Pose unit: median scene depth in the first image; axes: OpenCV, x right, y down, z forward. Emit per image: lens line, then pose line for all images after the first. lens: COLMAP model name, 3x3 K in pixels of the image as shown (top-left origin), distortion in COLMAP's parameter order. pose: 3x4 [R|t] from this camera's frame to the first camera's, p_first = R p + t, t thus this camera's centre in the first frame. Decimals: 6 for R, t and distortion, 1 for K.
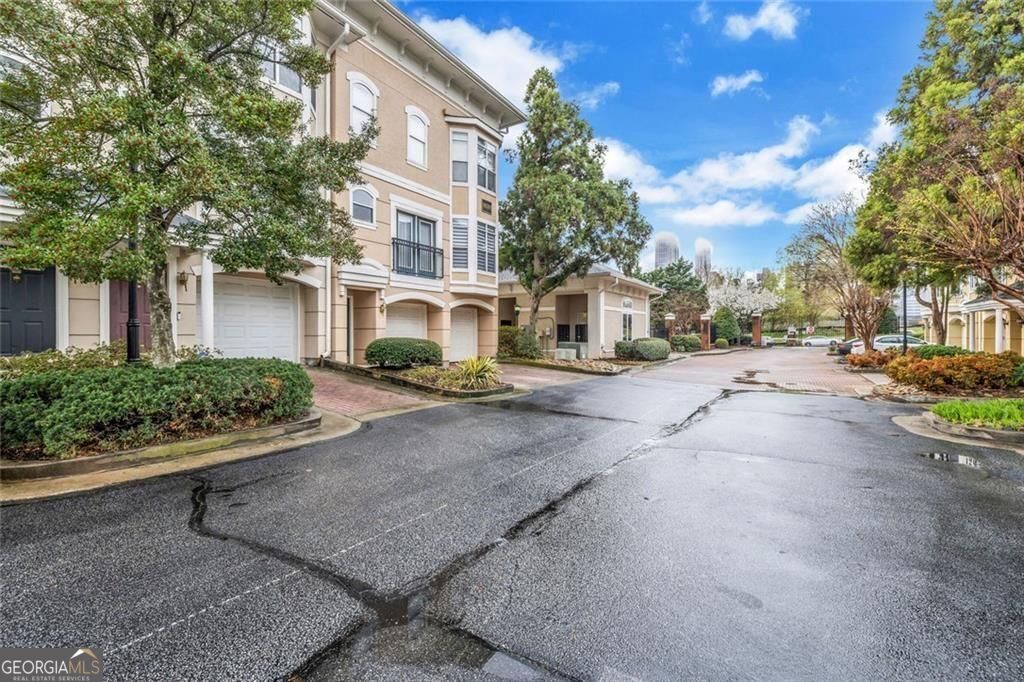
lens RADIAL K [[430.6, 0, 511.1], [0, 430.6, 337.6], [0, 0, 1]] dist [-0.000733, -0.000116]
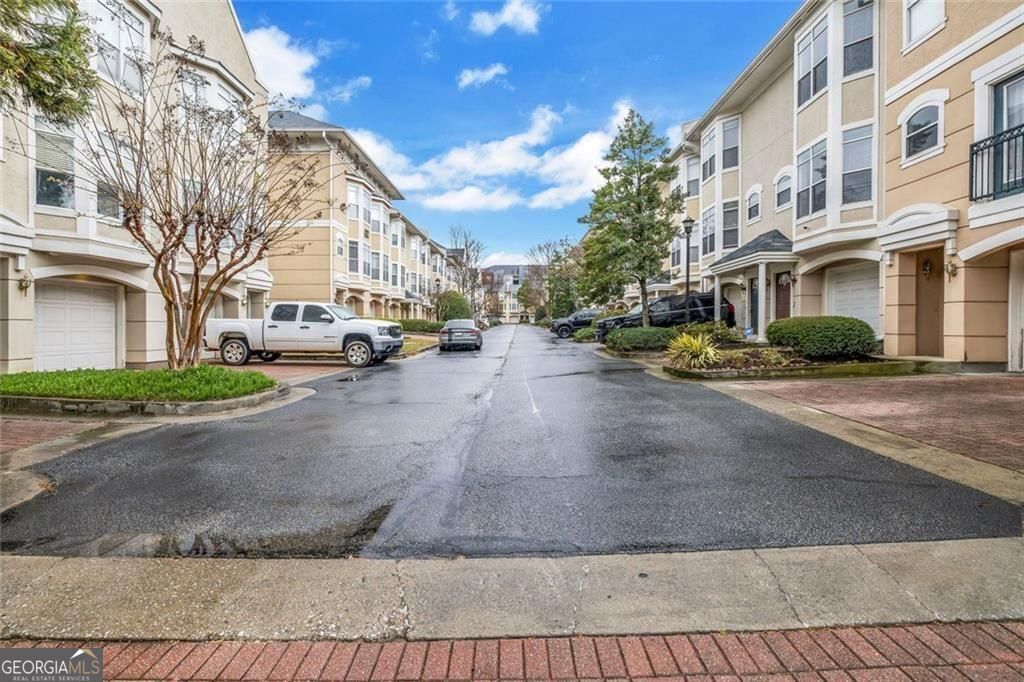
lens RADIAL K [[430.6, 0, 511.1], [0, 430.6, 337.6], [0, 0, 1]] dist [-0.000733, -0.000116]
pose [[-0.841030, 0.014989, -0.540780, 0.571542], [-0.002021, 0.999522, 0.030848, 0.013013], [0.540984, 0.027037, -0.840598, 1.152502]]
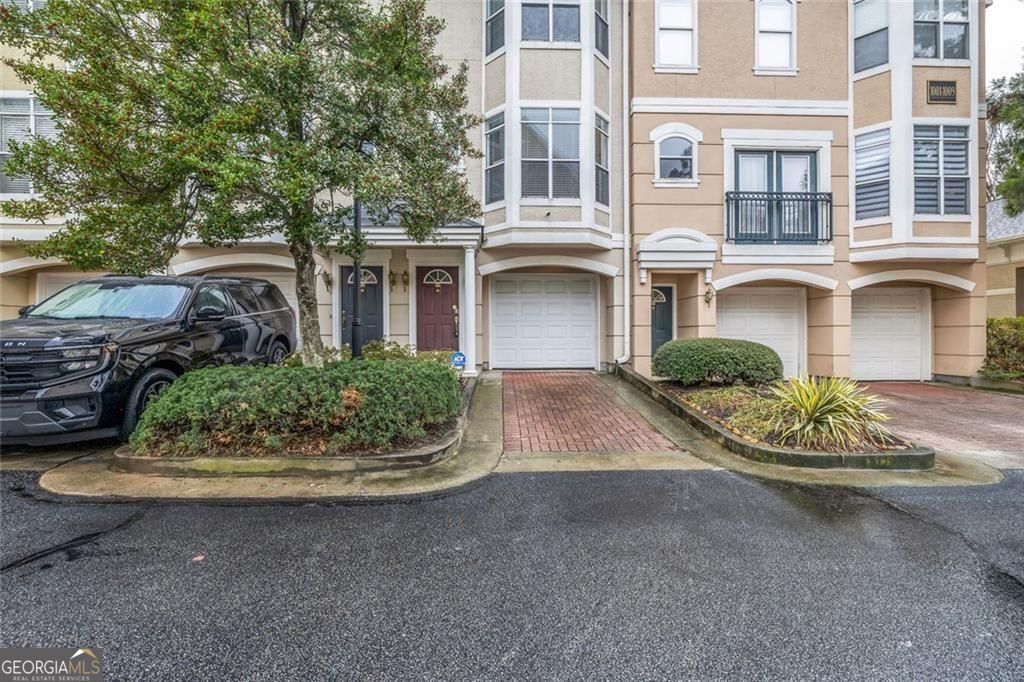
lens RADIAL K [[430.6, 0, 511.1], [0, 430.6, 337.6], [0, 0, 1]] dist [-0.000733, -0.000116]
pose [[0.579008, -0.000532, -0.815322, 0.083250], [-0.004455, 0.999983, -0.003816, 0.002305], [0.815310, 0.005842, 0.578995, 0.325565]]
